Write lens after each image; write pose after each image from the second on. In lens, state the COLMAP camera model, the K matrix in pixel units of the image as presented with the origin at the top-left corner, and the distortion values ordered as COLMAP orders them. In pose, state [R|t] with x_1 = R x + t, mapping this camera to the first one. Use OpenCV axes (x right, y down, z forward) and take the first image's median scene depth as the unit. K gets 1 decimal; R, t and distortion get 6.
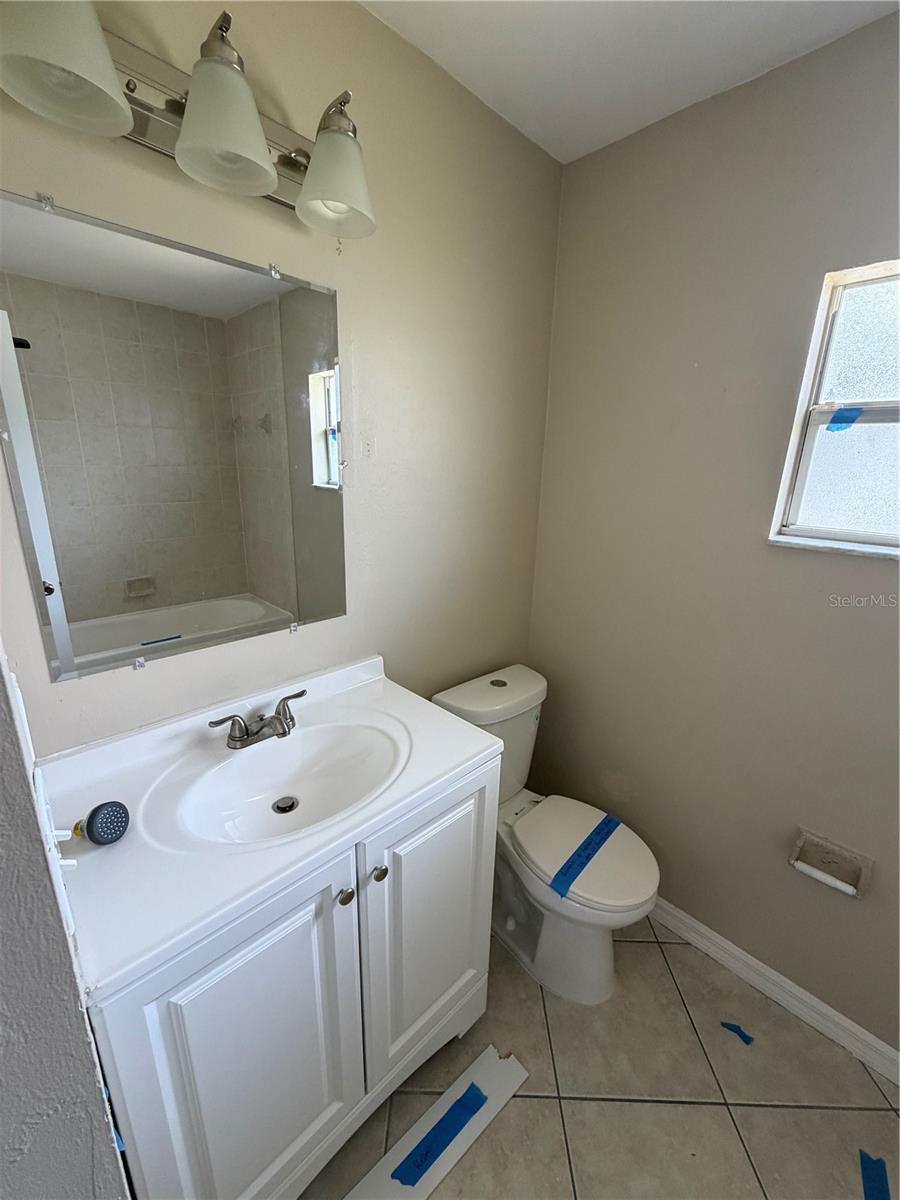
lens RADIAL K [[478.9, 0, 446.0], [0, 478.9, 600.5], [0, 0, 1]] dist [-0.001775, 0.000672]
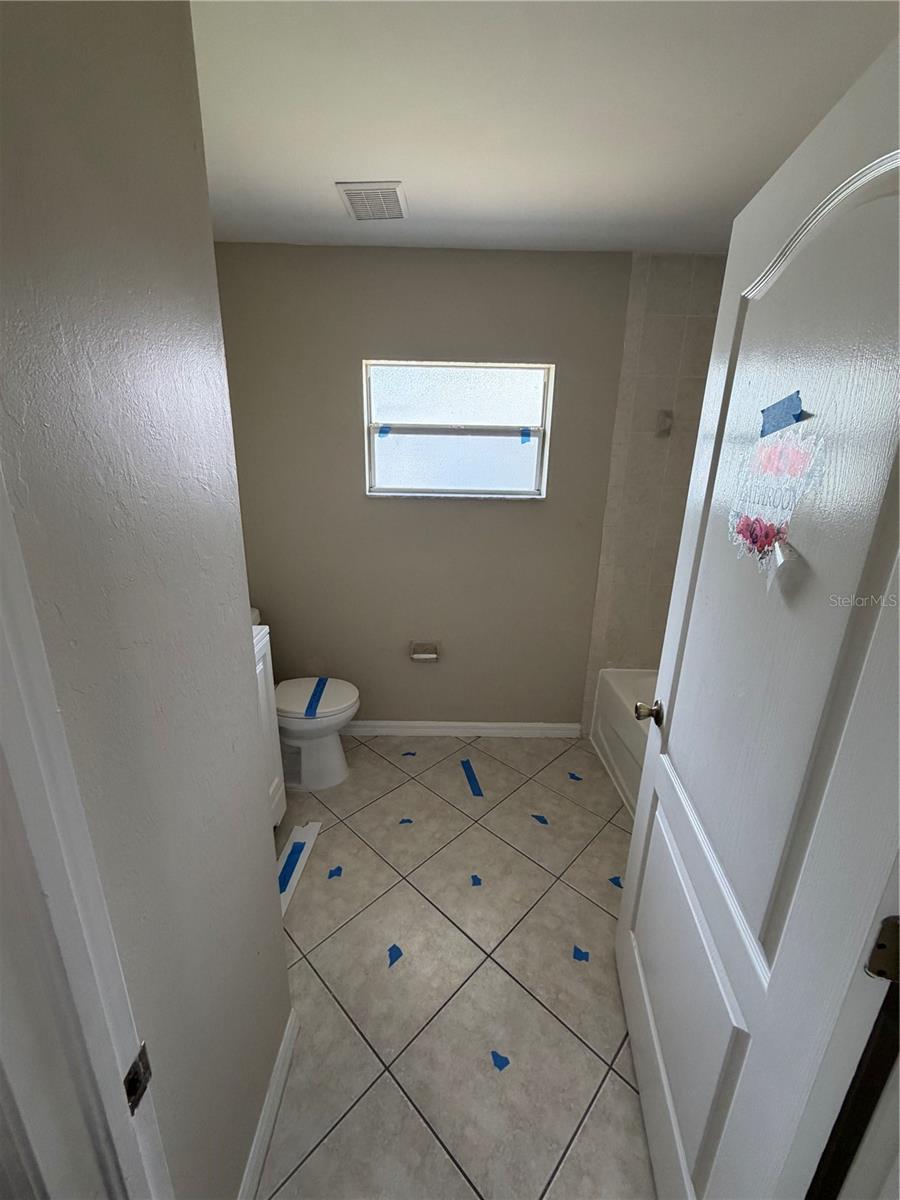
lens RADIAL K [[478.9, 0, 447.5], [0, 478.9, 597.4], [0, 0, 1]] dist [-0.001775, 0.000672]
pose [[0.692778, -0.226812, 0.684554, -0.490475], [0.201463, 0.972329, 0.118276, 0.107386], [-0.692438, 0.055973, 0.719303, -0.558695]]
